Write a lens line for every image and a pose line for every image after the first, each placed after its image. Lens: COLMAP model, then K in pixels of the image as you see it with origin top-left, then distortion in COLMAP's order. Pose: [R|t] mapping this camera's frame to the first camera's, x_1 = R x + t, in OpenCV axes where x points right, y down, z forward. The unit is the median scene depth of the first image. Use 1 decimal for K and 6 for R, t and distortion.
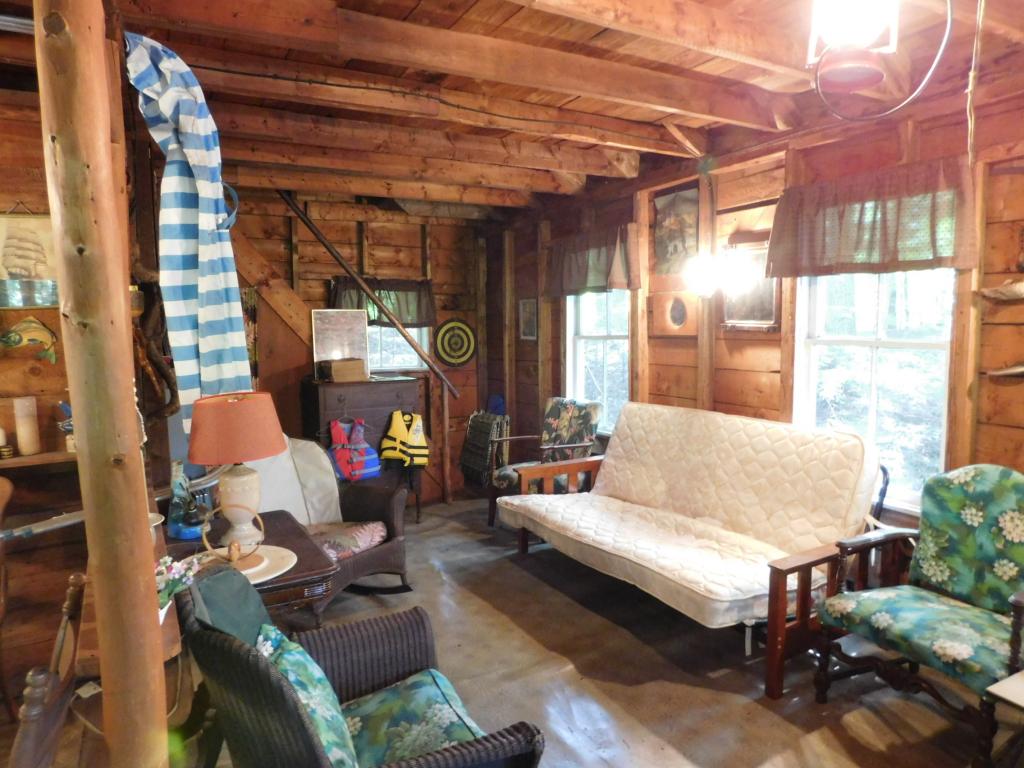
lens RADIAL K [[673.2, 0, 512.0], [0, 673.2, 384.0], [0, 0, 1]] dist [-0.072726, 0.054755]
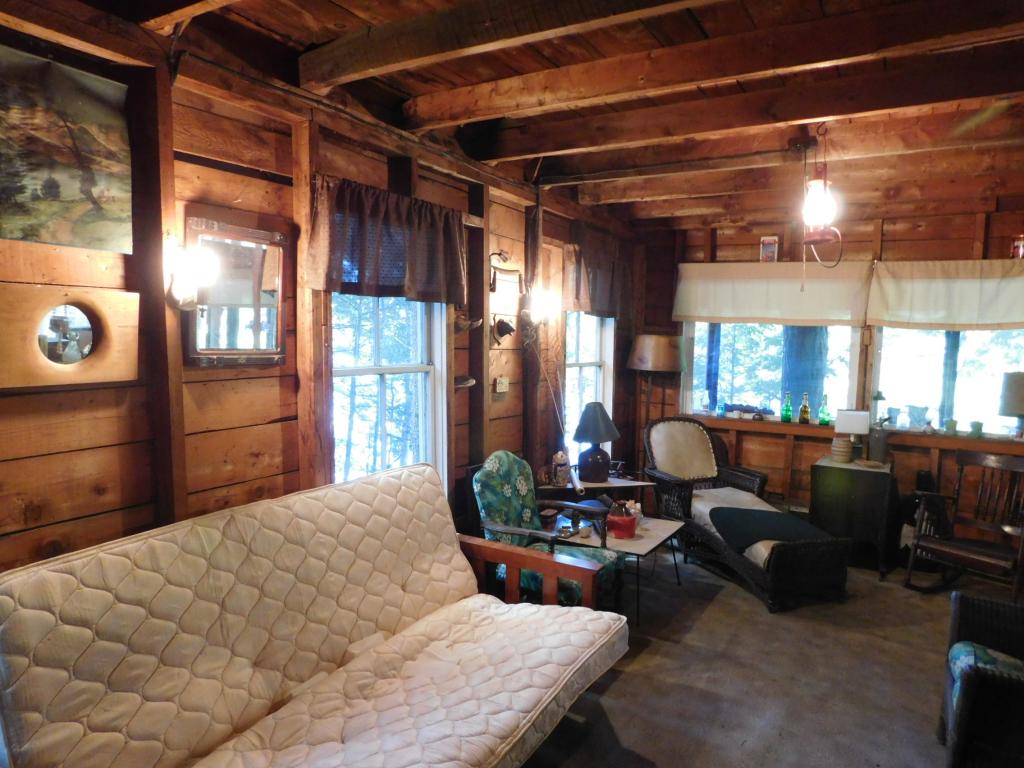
lens RADIAL K [[673.2, 0, 512.0], [0, 673.2, 384.0], [0, 0, 1]] dist [-0.072726, 0.054755]
pose [[-0.506593, -0.068869, 0.859430, -0.455682], [0.070867, 0.990106, 0.121113, -0.173862], [-0.859268, 0.122261, -0.496700, 1.566074]]
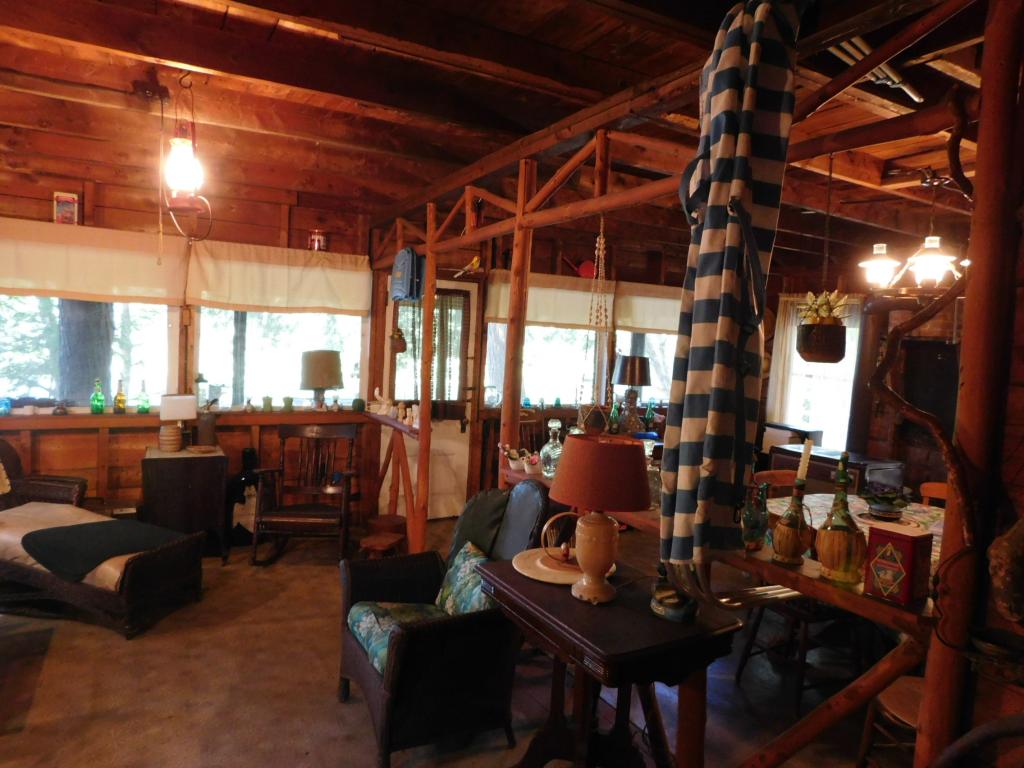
lens RADIAL K [[673.2, 0, 512.0], [0, 673.2, 384.0], [0, 0, 1]] dist [-0.072726, 0.054755]
pose [[-0.999313, -0.036533, -0.006231, -0.233646], [-0.037059, 0.983970, 0.174441, -0.174258], [-0.000242, 0.174553, -0.984648, 1.549864]]
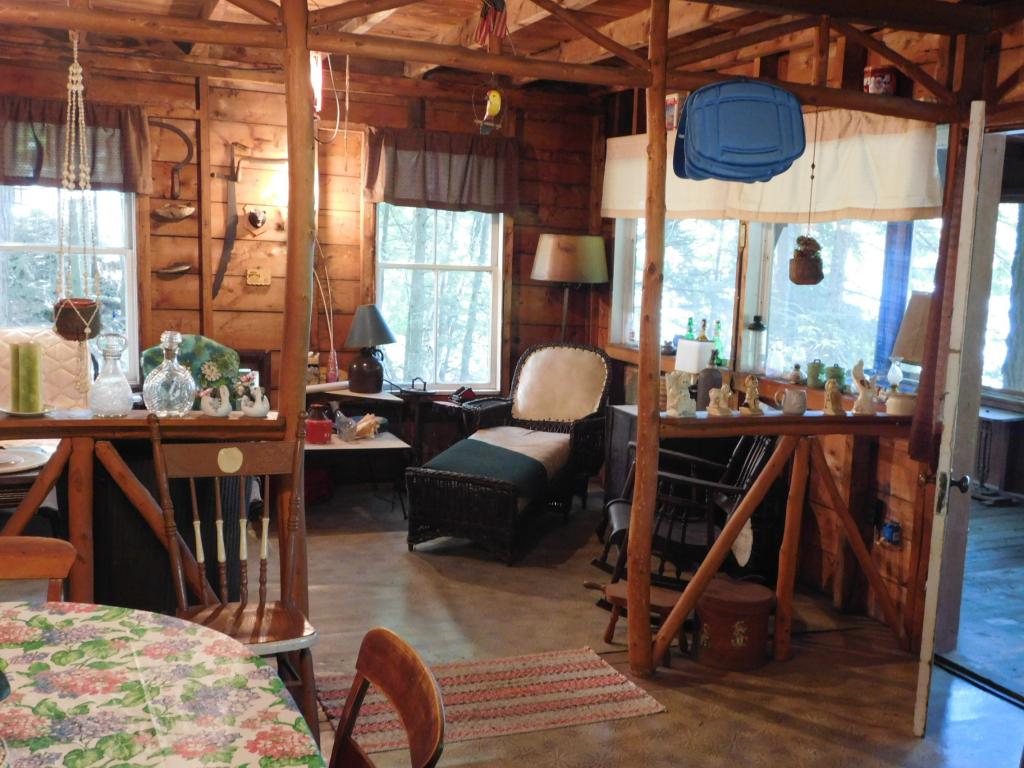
lens RADIAL K [[1085.6, 0, 512.0], [0, 1085.6, 384.0], [0, 0, 1]] dist [-0.006654, -0.011118]
pose [[0.130204, -0.114404, 0.984865, -1.448163], [0.062938, 0.992271, 0.106944, 0.020287], [-0.989488, 0.048060, 0.136398, -0.022946]]
